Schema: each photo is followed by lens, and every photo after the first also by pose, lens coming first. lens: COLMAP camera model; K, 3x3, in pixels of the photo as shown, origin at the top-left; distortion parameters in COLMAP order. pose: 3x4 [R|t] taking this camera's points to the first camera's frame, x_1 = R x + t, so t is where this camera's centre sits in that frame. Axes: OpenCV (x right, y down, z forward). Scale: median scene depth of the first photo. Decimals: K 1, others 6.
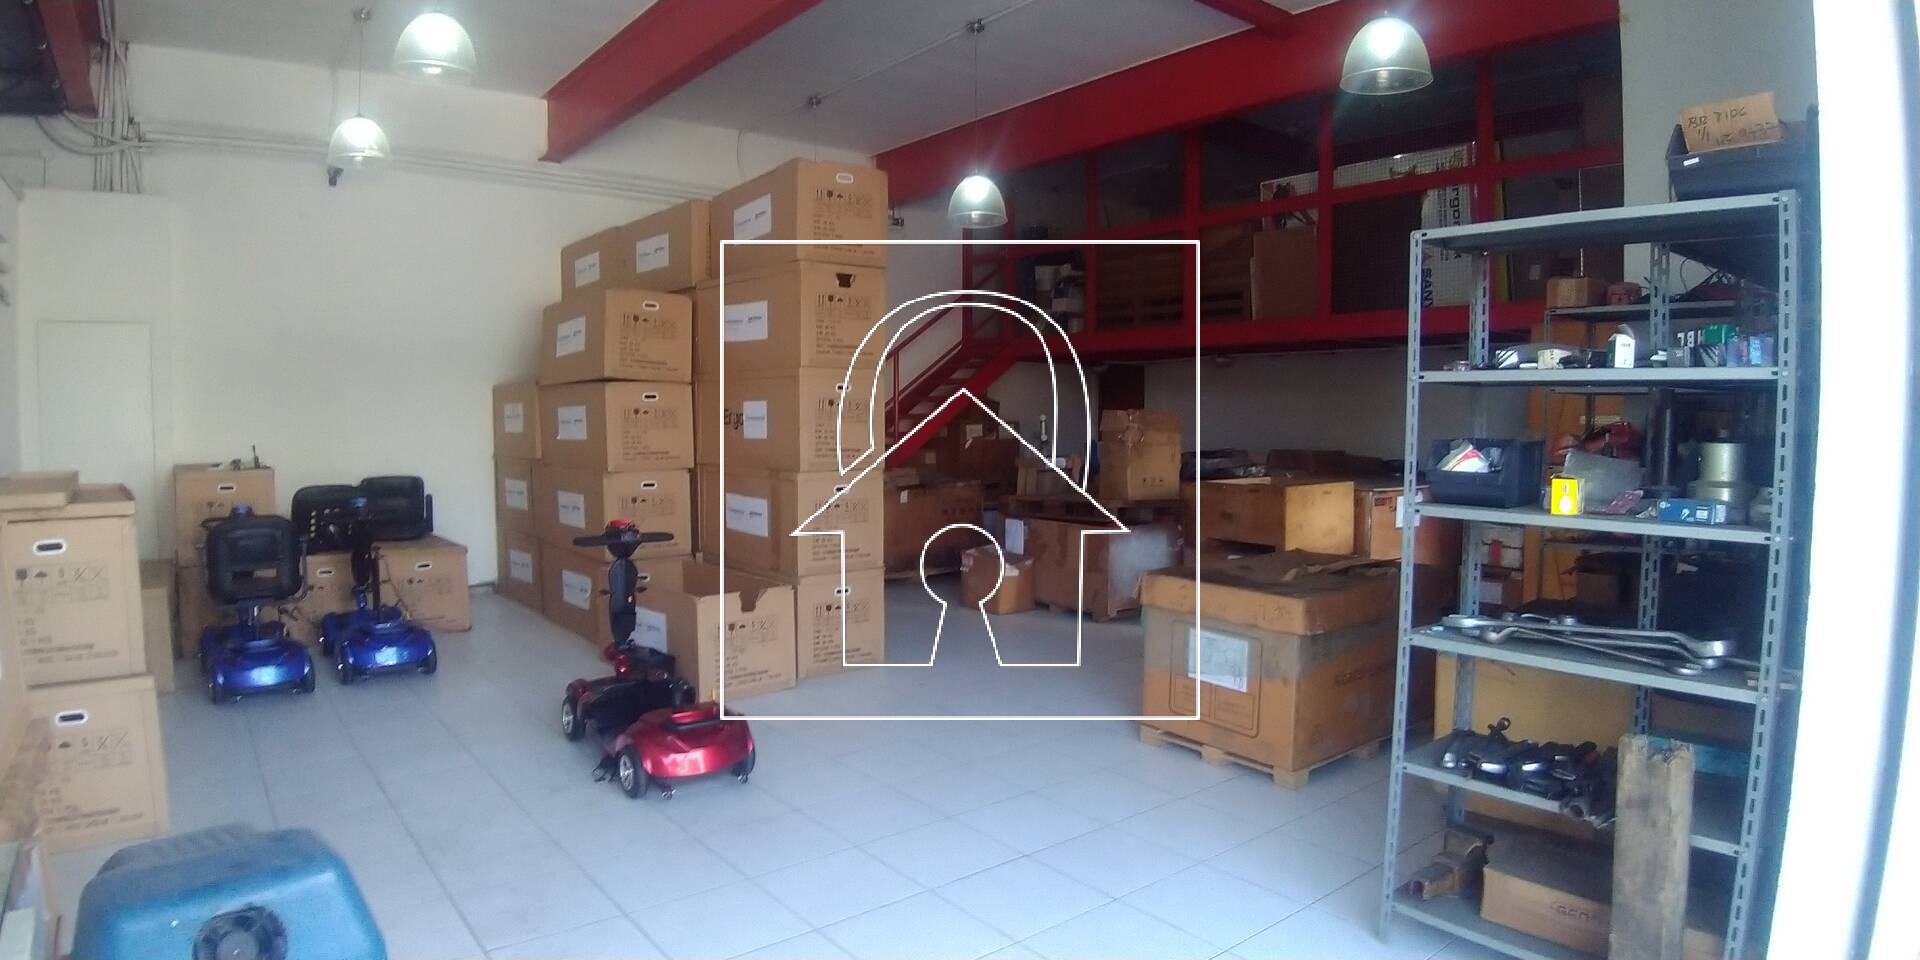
lens RADIAL K [[1042.1, 0, 1016.0], [0, 1042.1, 484.9], [0, 0, 1]] dist [-0.067406, -0.062788]
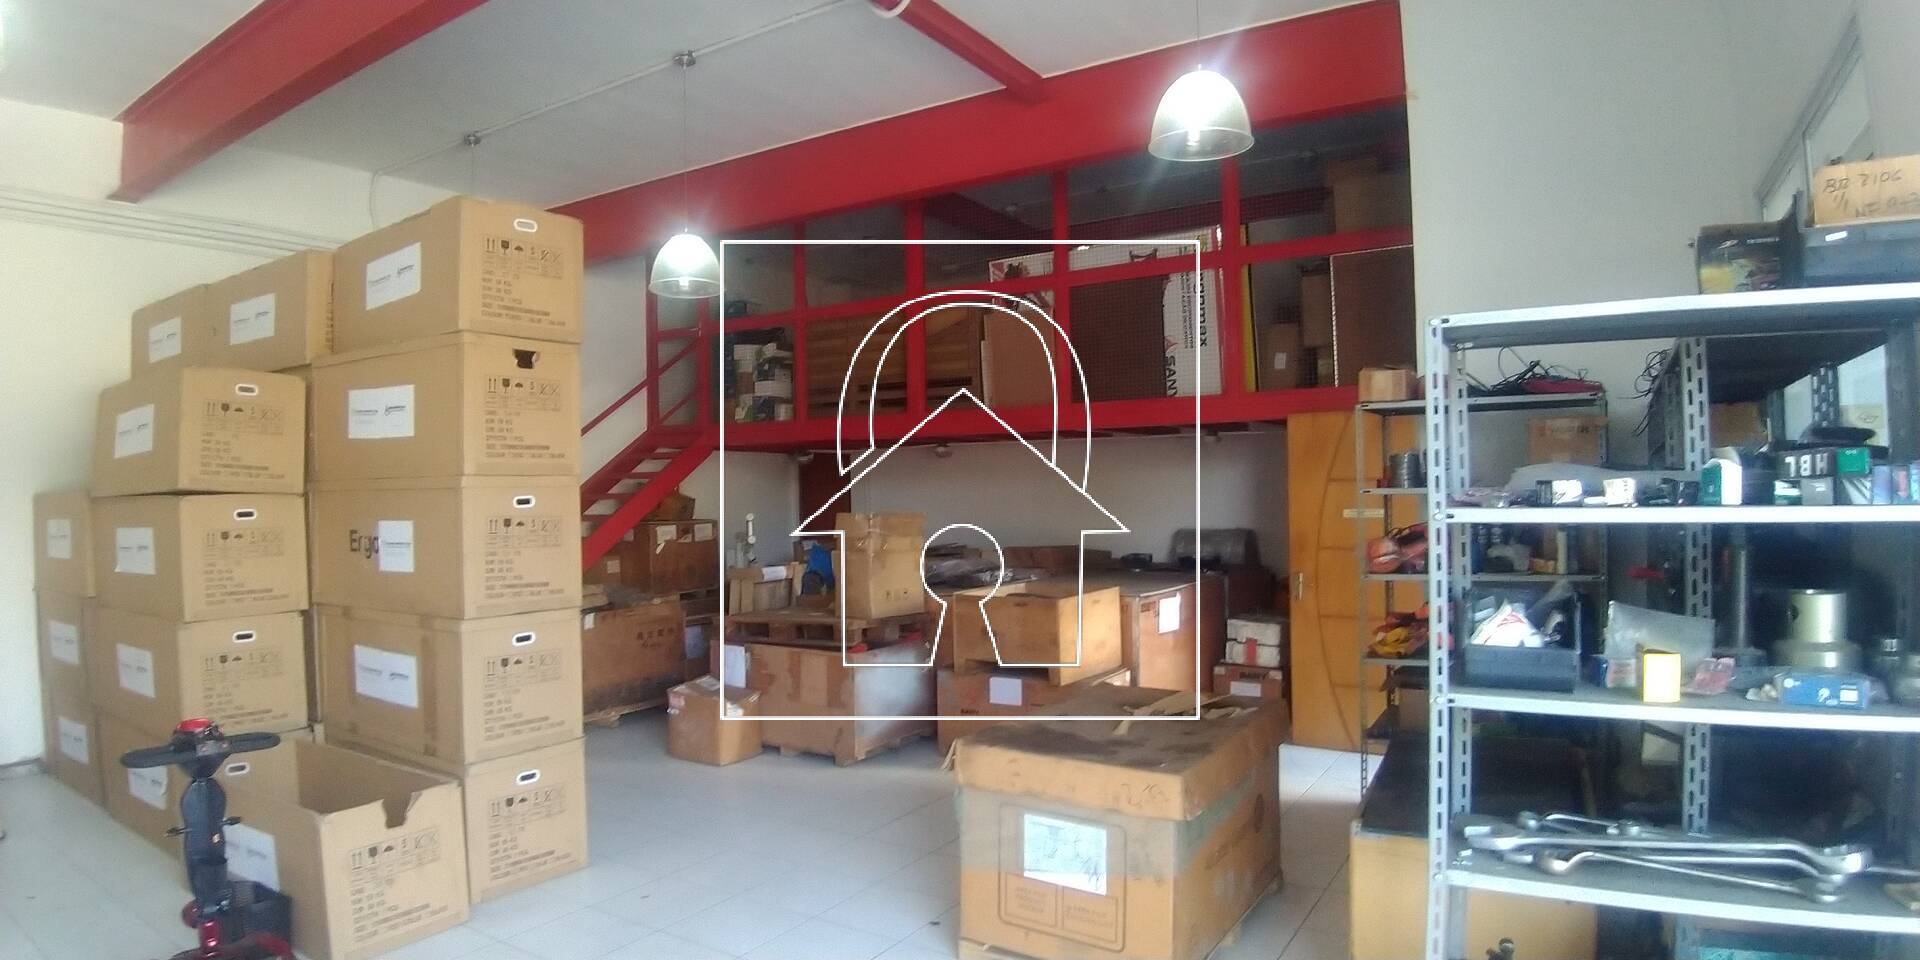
lens RADIAL K [[1033.4, 0, 1000.8], [0, 1033.4, 497.3], [0, 0, 1]] dist [-0.074274, -0.029025]
pose [[0.952718, -0.016681, 0.303399, -0.063129], [0.035578, 0.997748, -0.056865, -0.044580], [-0.301767, 0.064971, 0.951165, 0.208968]]
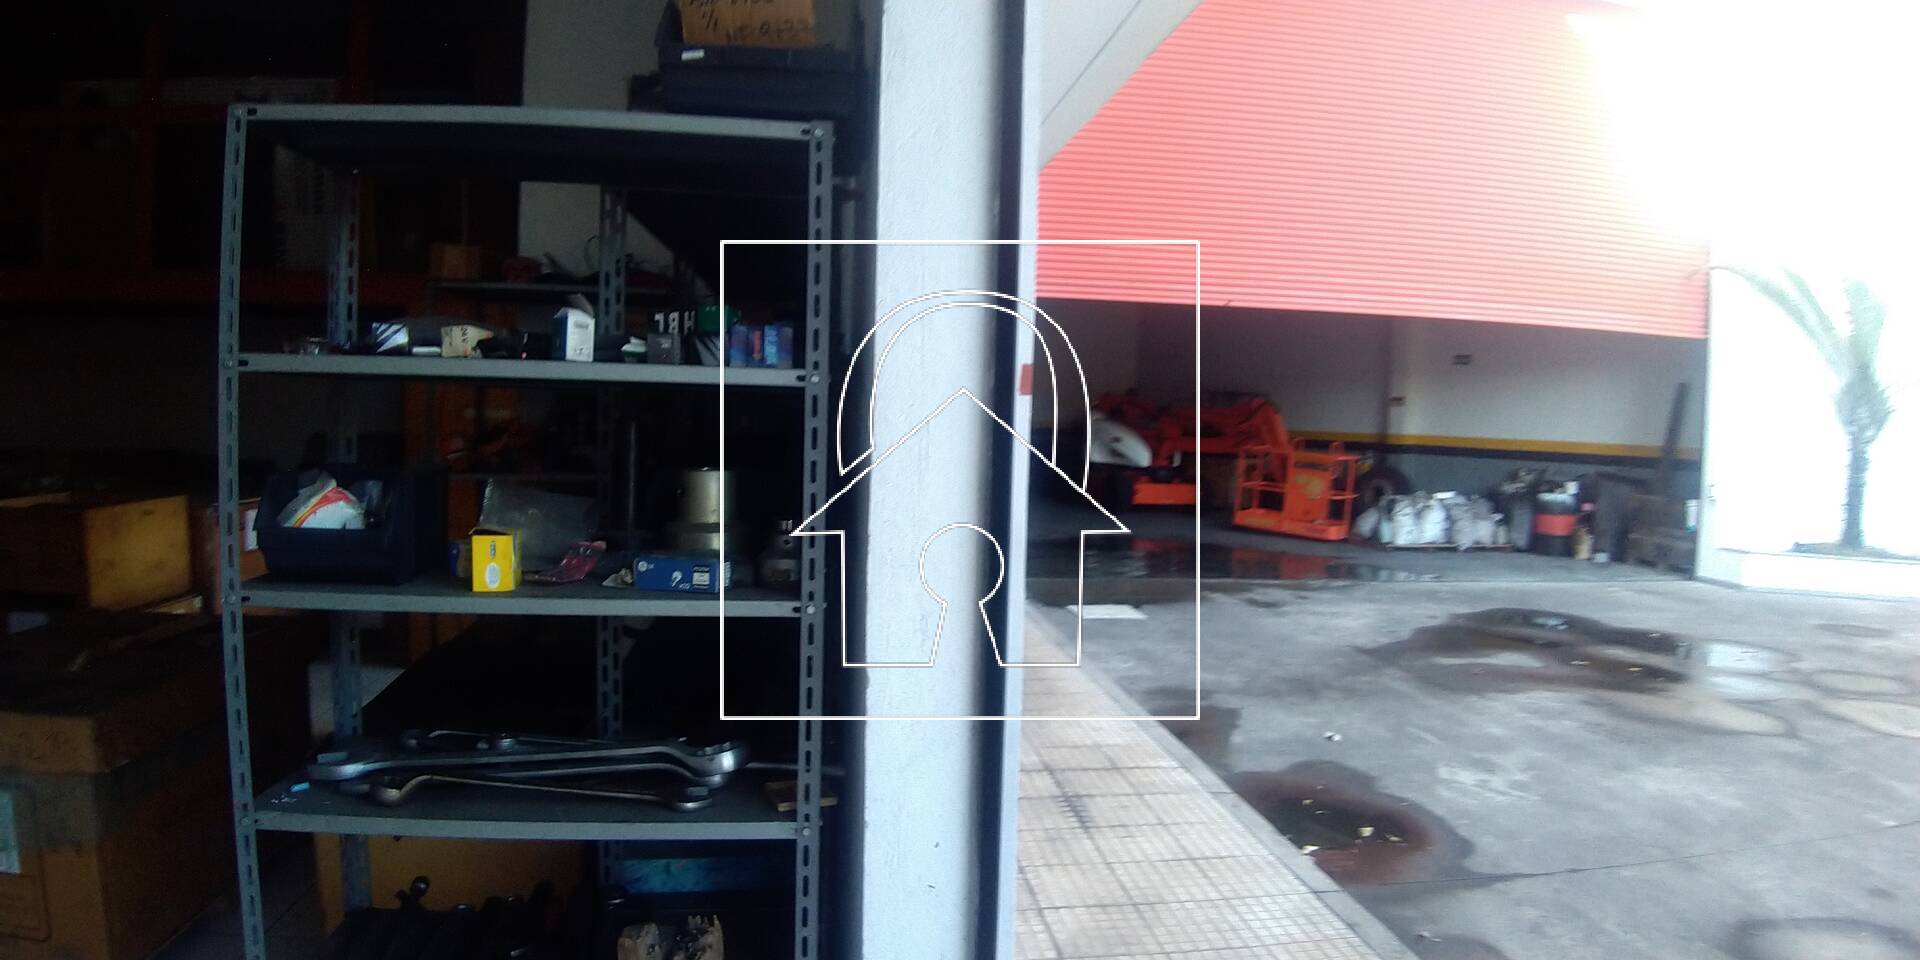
lens RADIAL K [[1039.2, 0, 960.0], [0, 1039.2, 480.0], [0, 0, 1]] dist [-0.106546, -0.002558]
pose [[0.557084, -0.035052, 0.829716, 0.084839], [0.024513, 0.999368, 0.025761, -0.022605], [-0.830094, 0.005988, 0.557591, 0.191448]]
